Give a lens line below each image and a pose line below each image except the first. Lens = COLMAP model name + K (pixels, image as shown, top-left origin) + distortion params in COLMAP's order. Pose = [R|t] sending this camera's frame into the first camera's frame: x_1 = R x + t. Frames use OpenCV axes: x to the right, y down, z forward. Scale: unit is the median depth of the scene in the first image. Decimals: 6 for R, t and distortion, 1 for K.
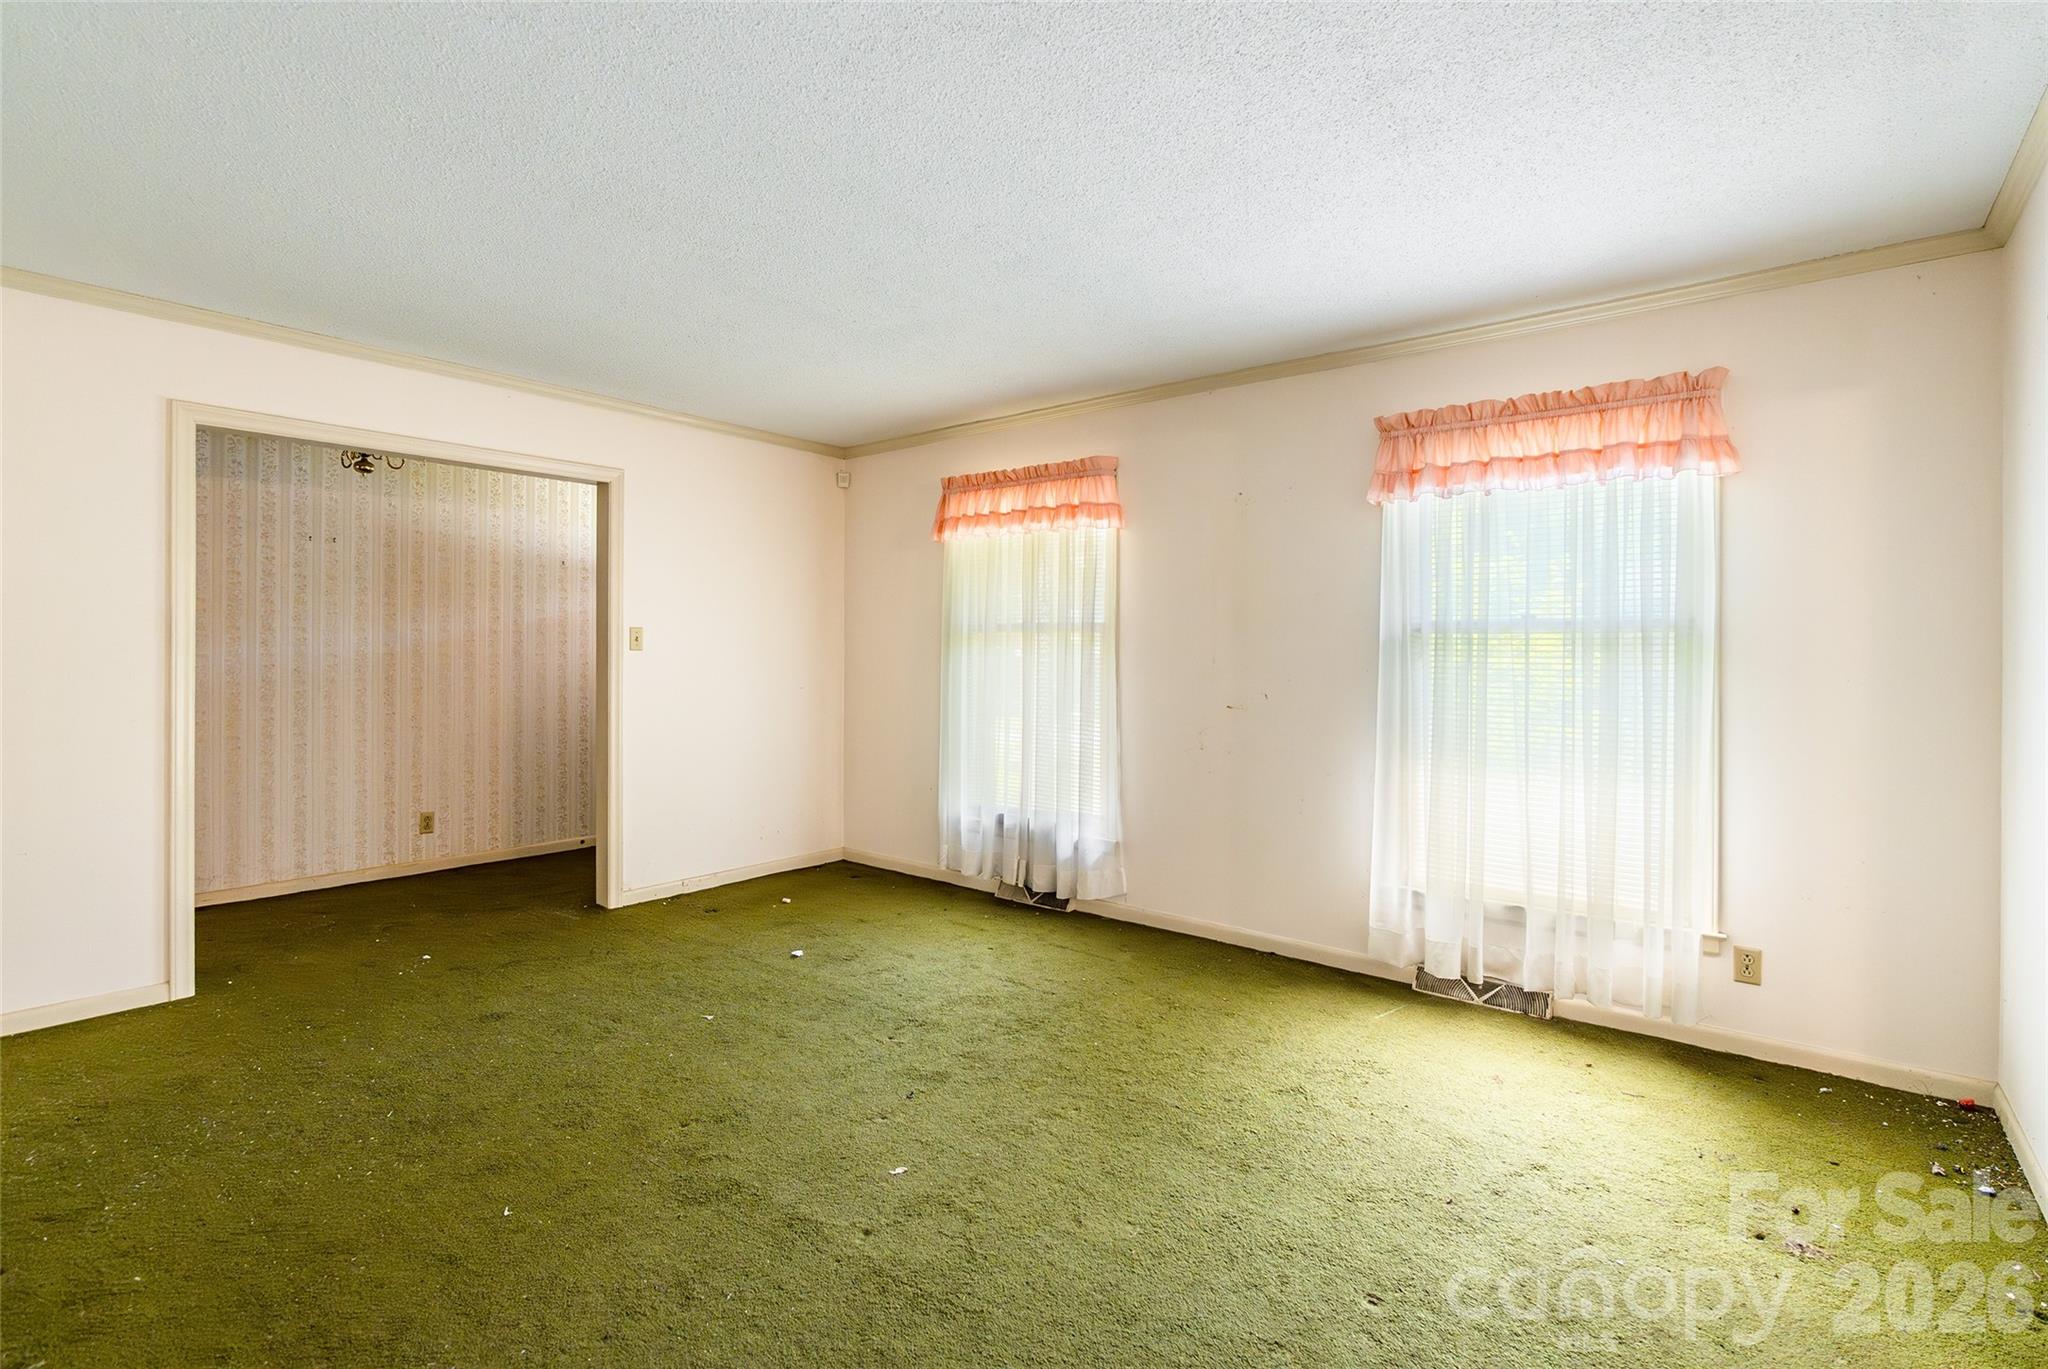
lens RADIAL K [[937.7, 0, 997.0], [0, 937.7, 653.8], [0, 0, 1]] dist [-0.013263, 0.001145]
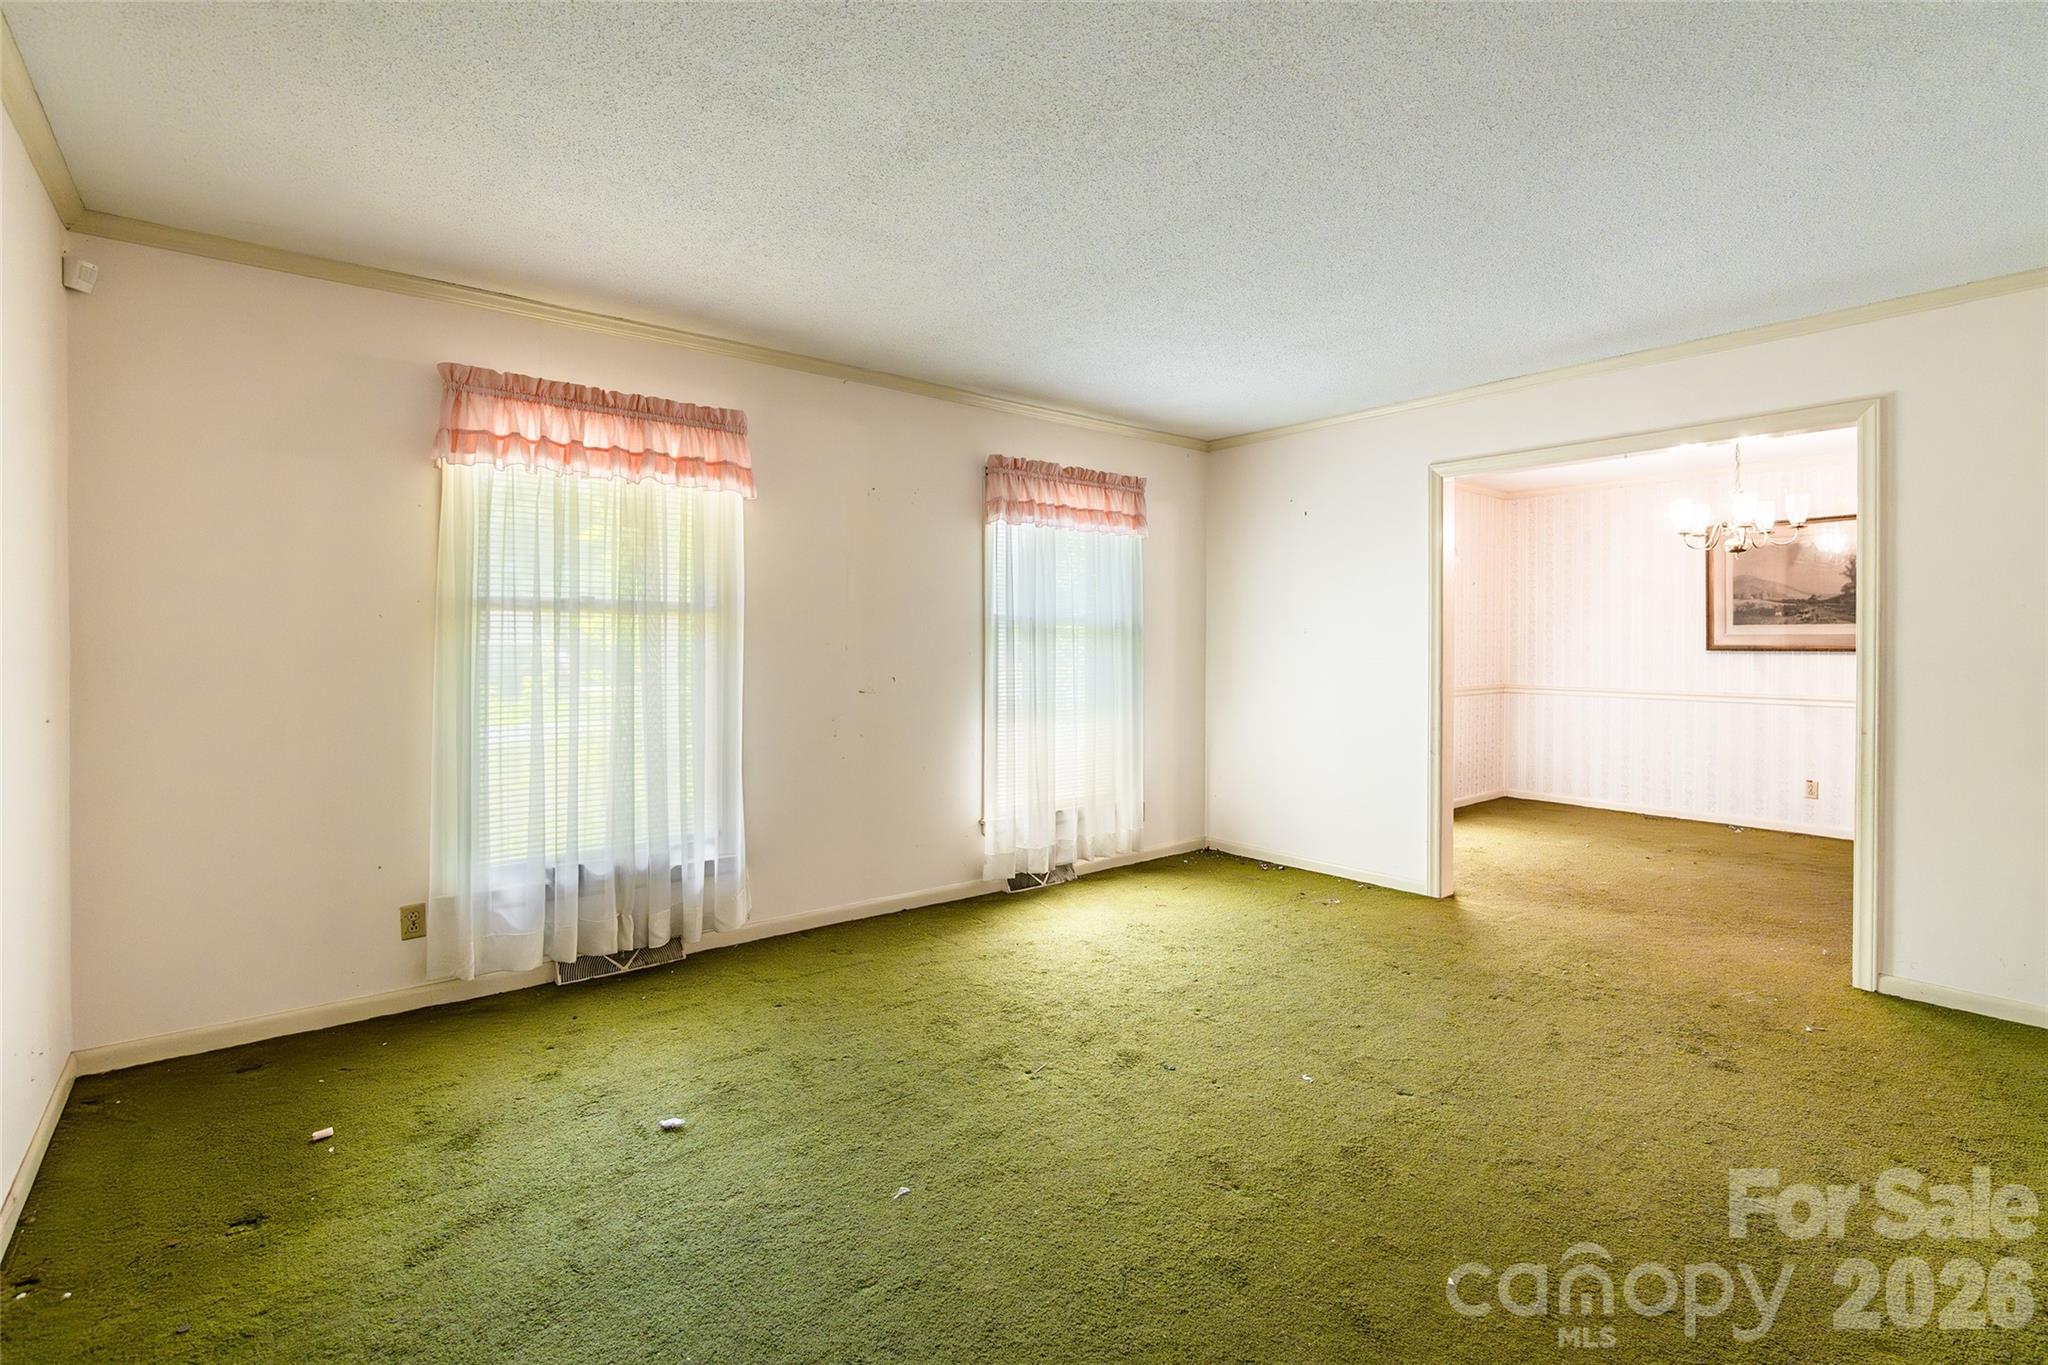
lens RADIAL K [[937.7, 0, 1040.3], [0, 937.7, 646.5], [0, 0, 1]] dist [-0.013263, 0.001145]
pose [[0.199047, -0.015087, 0.979874, -0.669582], [-0.001772, 0.999874, 0.015755, -0.009299], [-0.979988, -0.004872, 0.198995, 0.548933]]
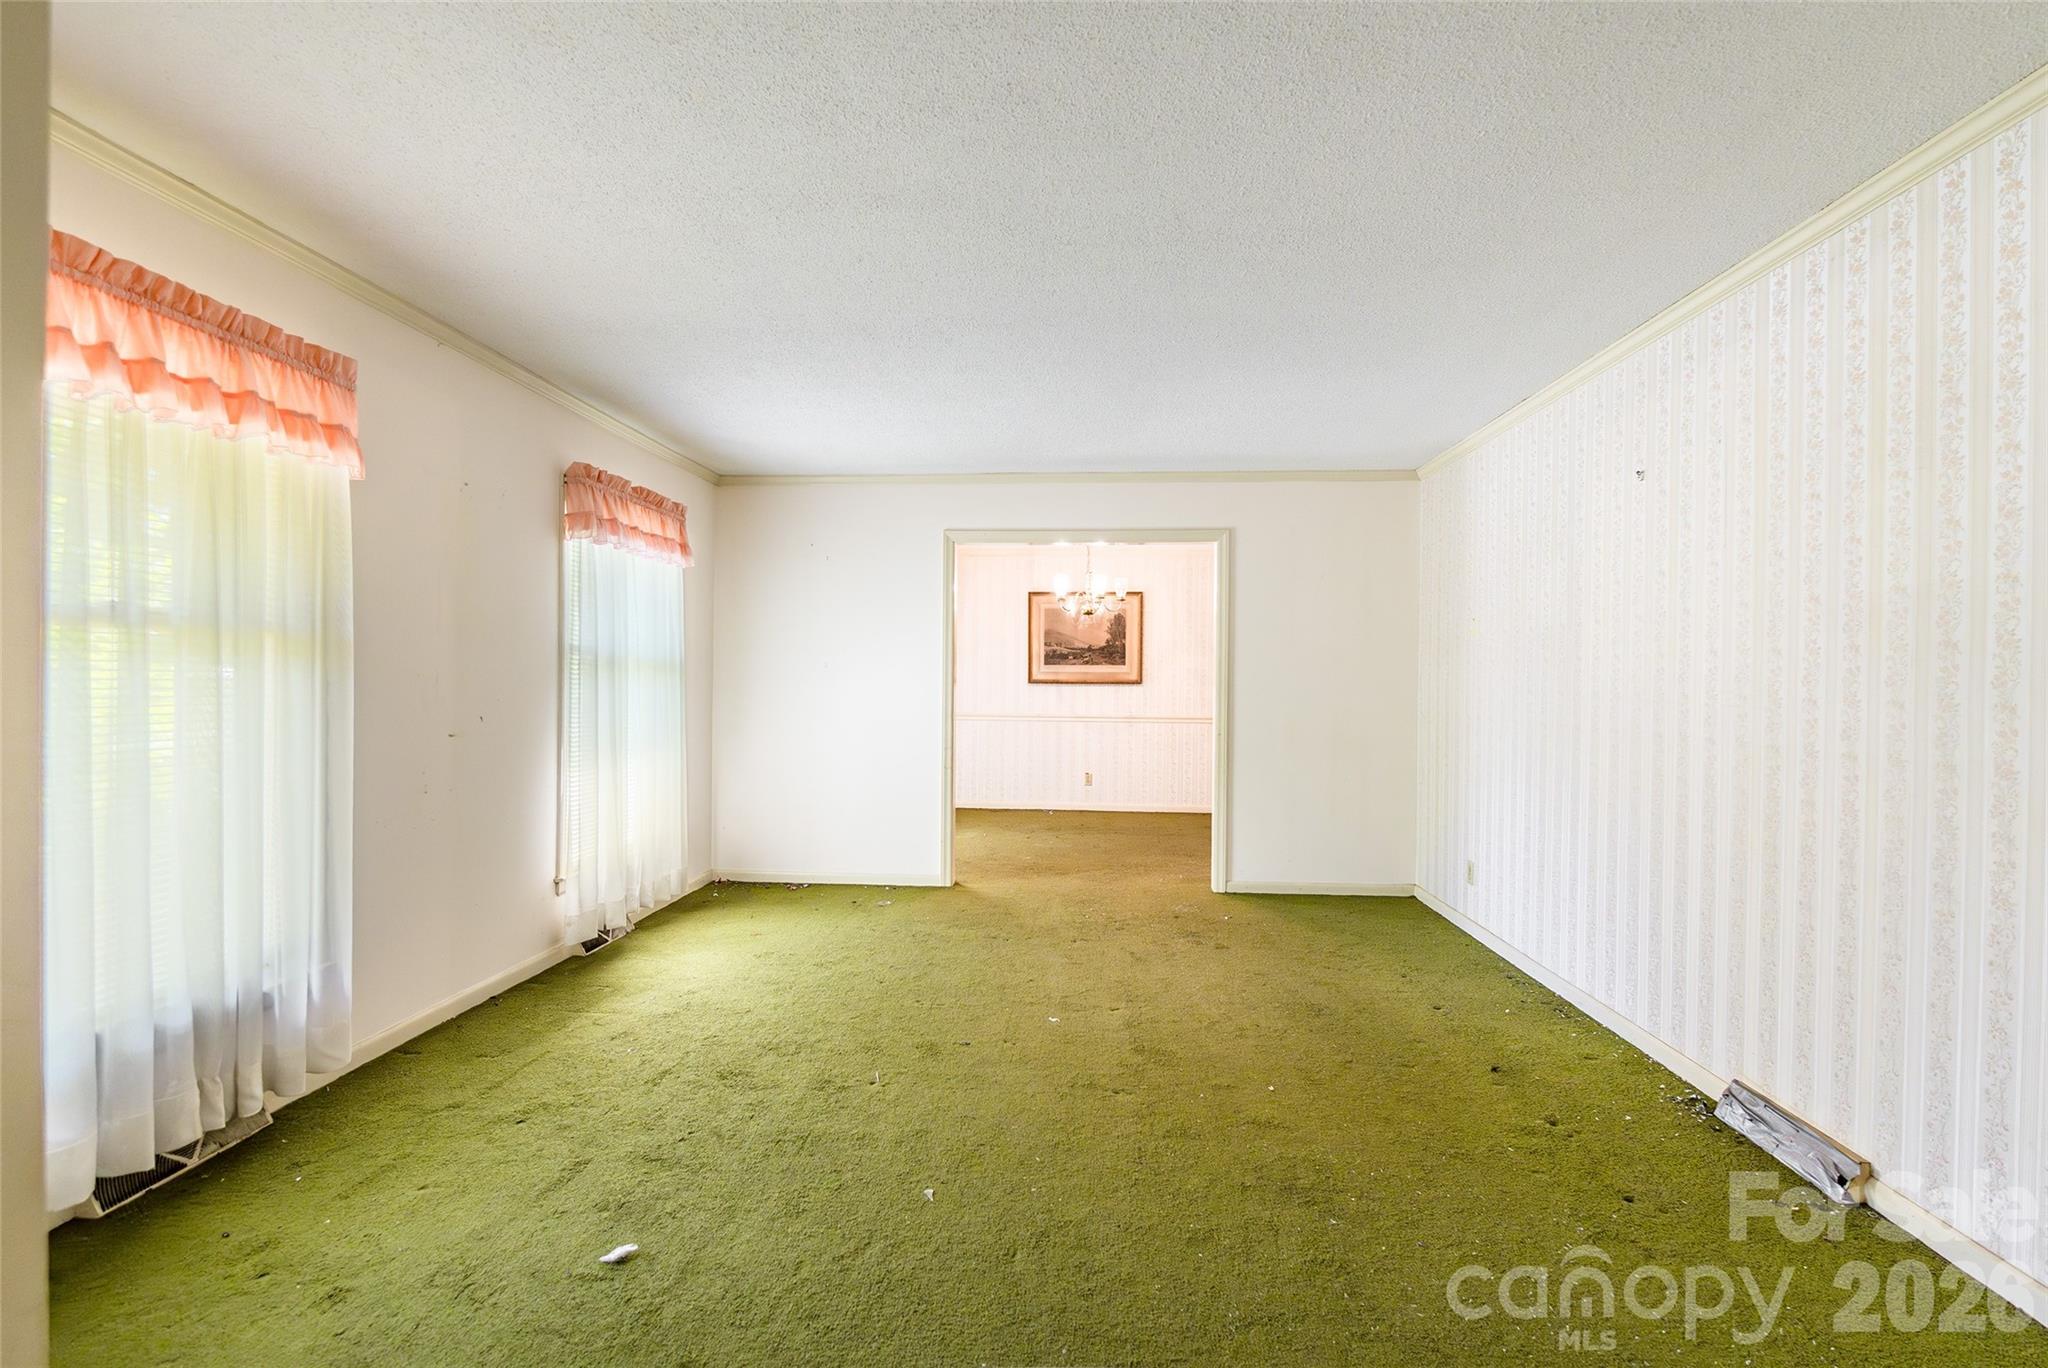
lens RADIAL K [[937.7, 0, 1016.0], [0, 937.7, 682.1], [0, 0, 1]] dist [-0.013263, 0.001145]
pose [[-0.569748, -0.017998, 0.821623, -0.658057], [-0.015152, 0.999820, 0.011395, -0.007074], [-0.821680, -0.005957, -0.569918, 0.971351]]
